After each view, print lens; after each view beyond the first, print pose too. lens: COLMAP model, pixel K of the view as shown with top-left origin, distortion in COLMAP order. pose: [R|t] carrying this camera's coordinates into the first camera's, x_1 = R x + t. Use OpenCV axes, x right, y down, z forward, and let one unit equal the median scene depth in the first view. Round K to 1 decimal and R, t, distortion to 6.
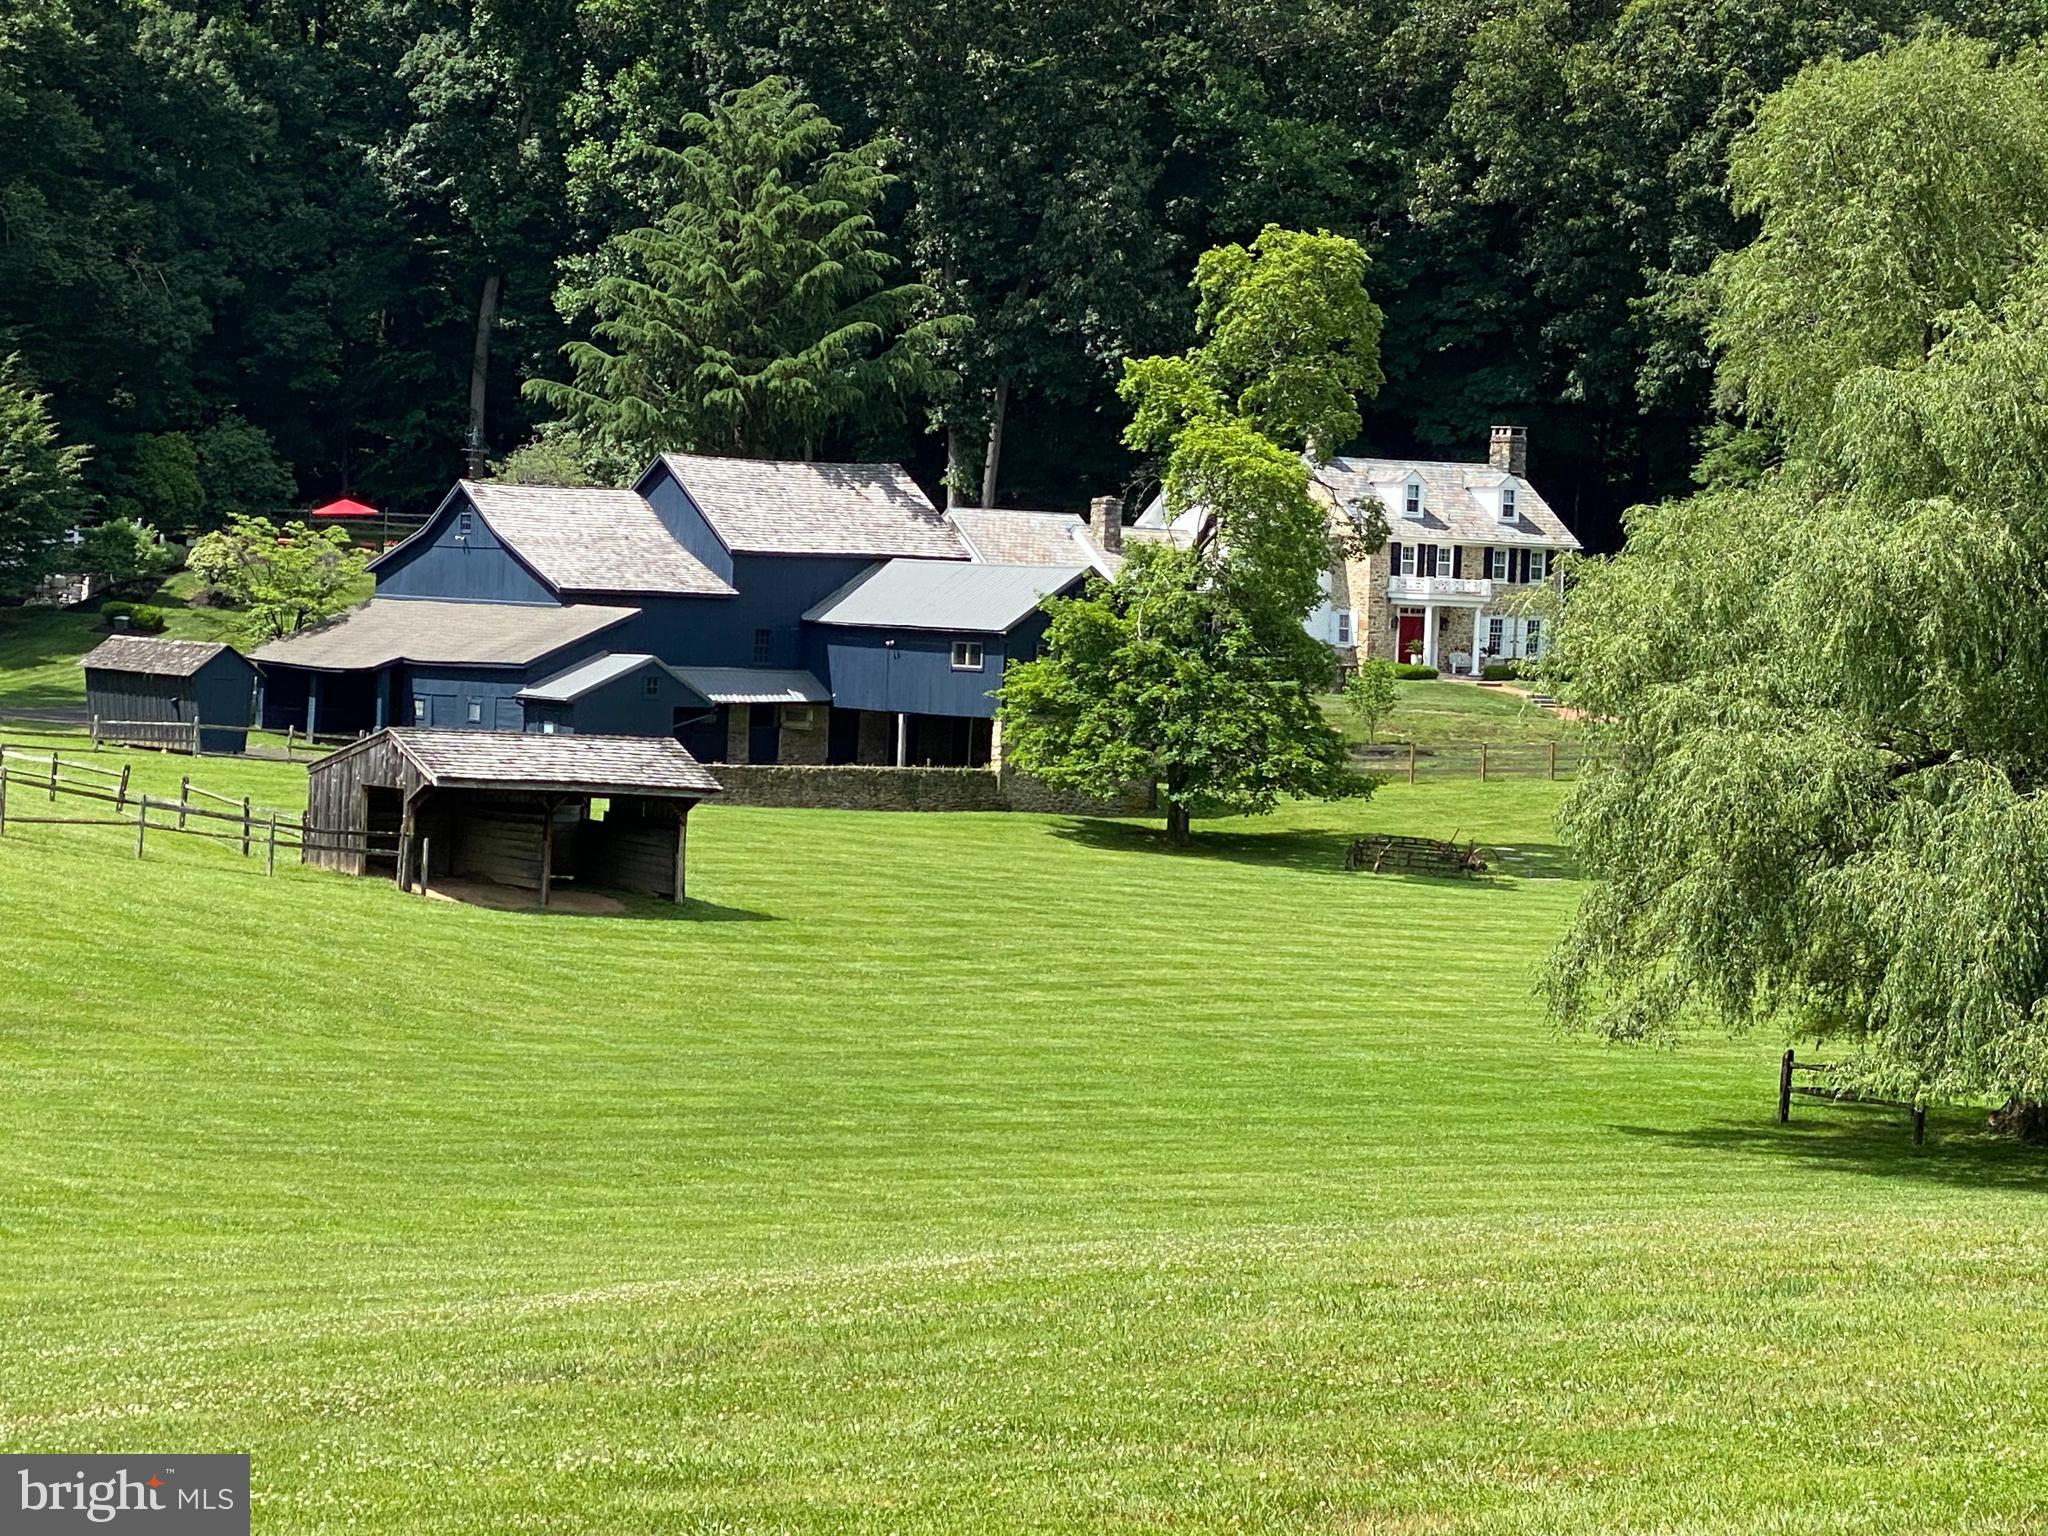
lens RADIAL K [[5233.3, 0, 1023.8], [0, 5233.3, 768.7], [0, 0, 1]] dist [-0.009053, 0.000000]
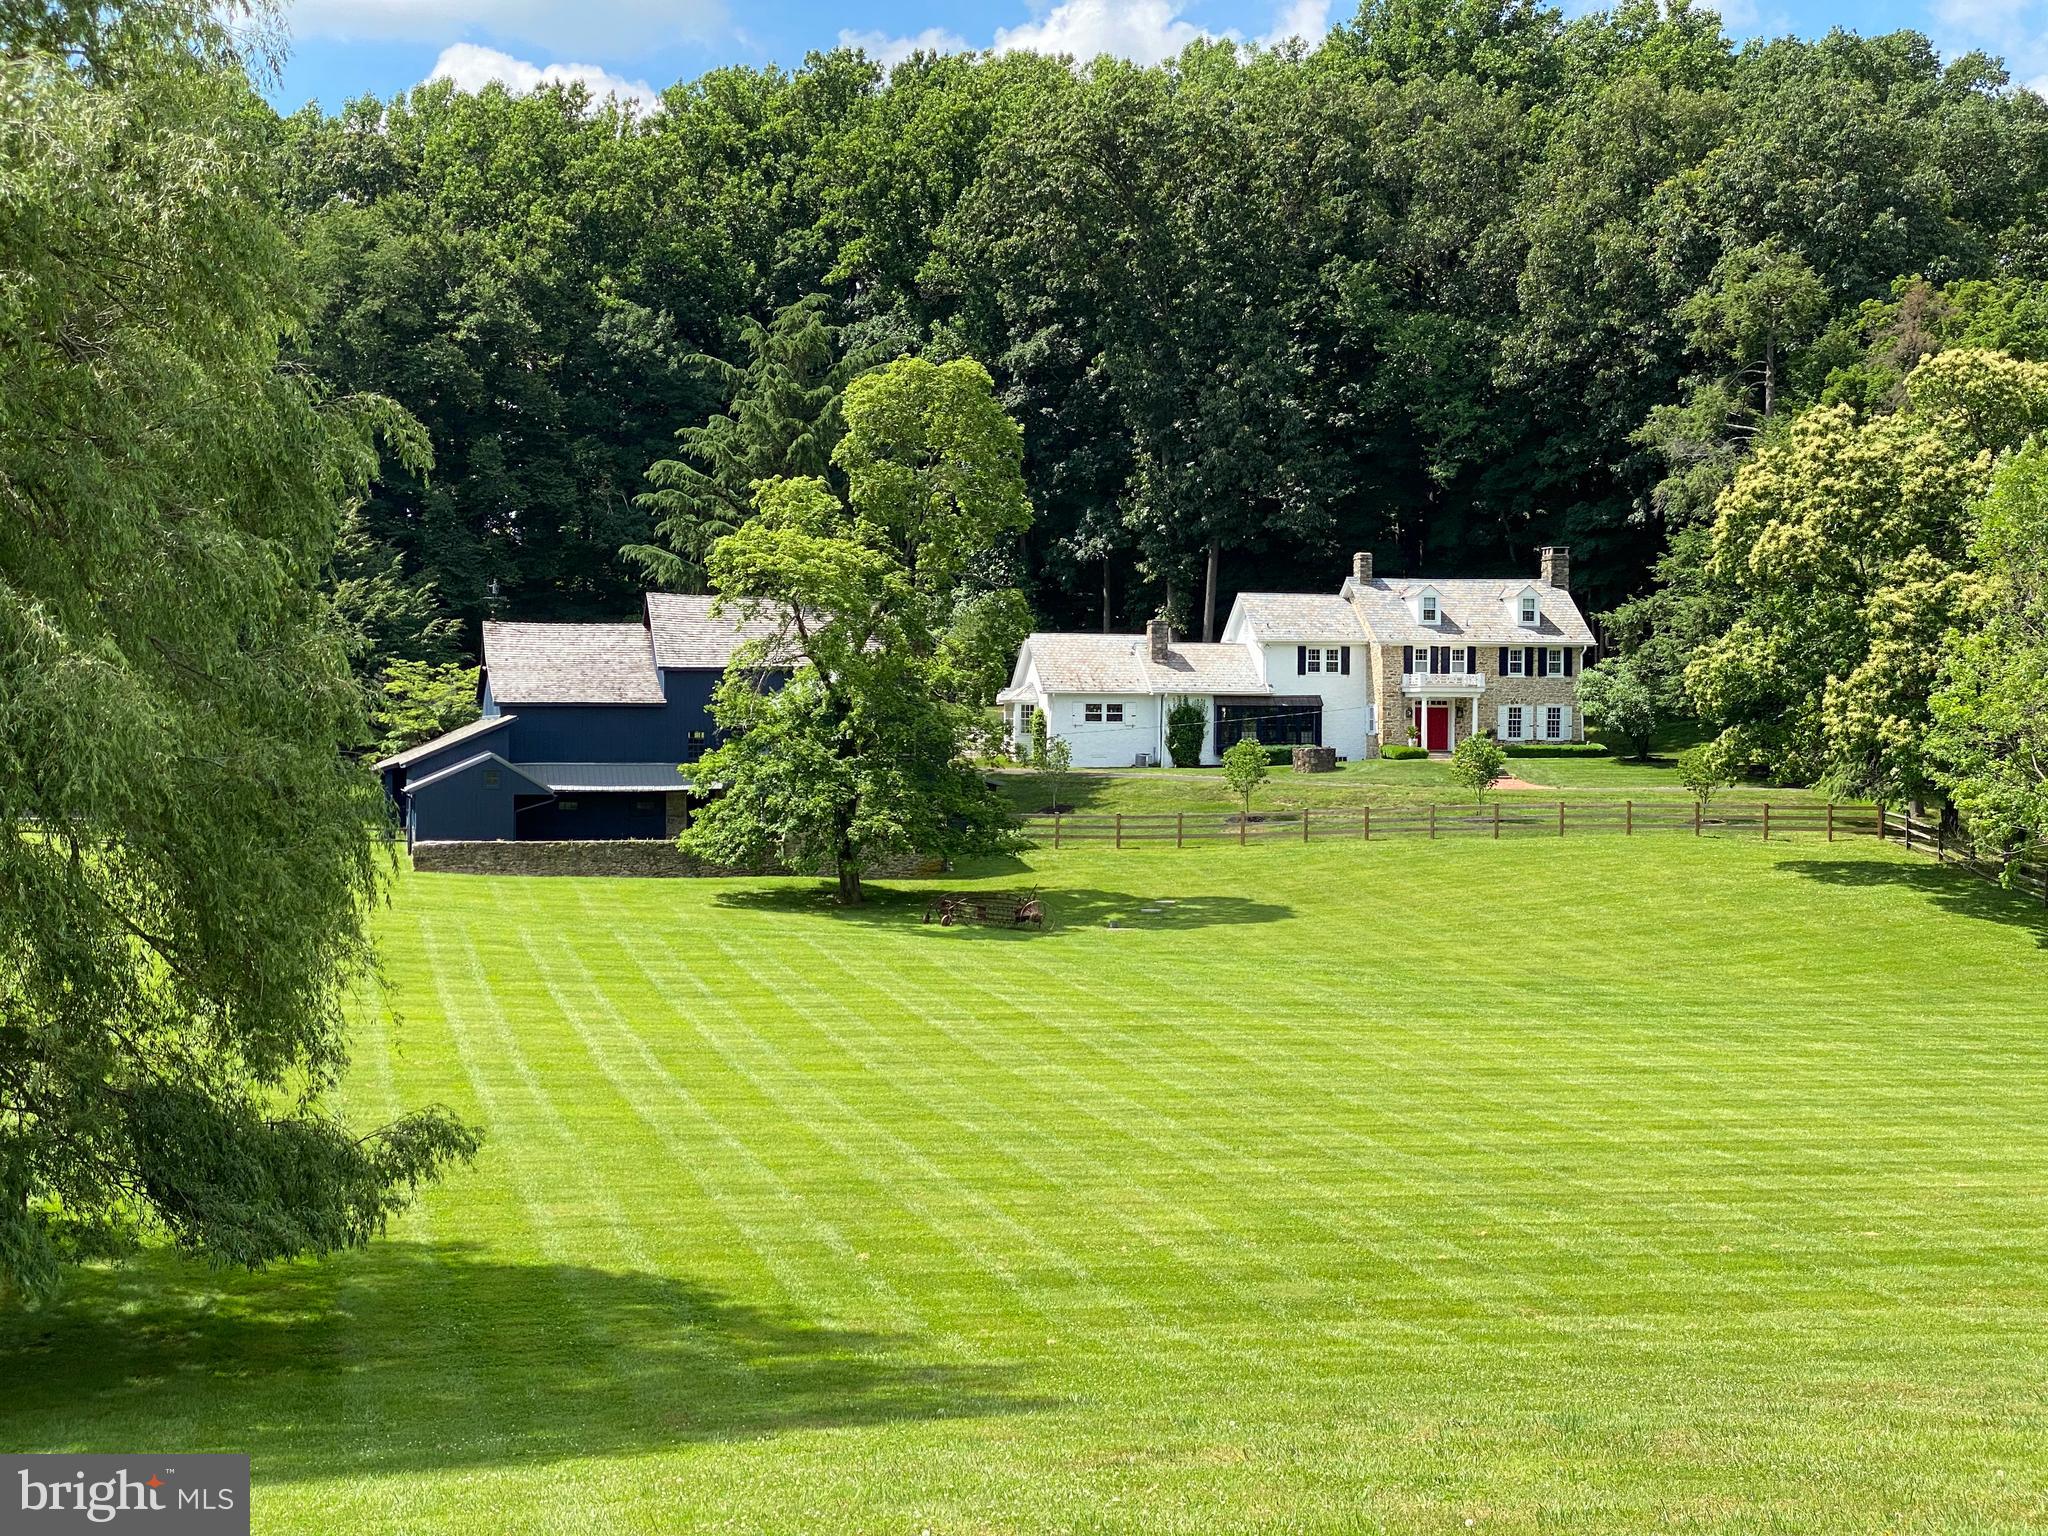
lens RADIAL K [[3128.7, 0, 1024.4], [0, 3128.7, 769.1], [0, 0, 1]] dist [0.016920, 0.000000]
pose [[0.920812, -0.032753, -0.388628, 0.263403], [0.020435, 0.999150, -0.035790, 0.008577], [0.389470, 0.025014, 0.920699, 0.303132]]
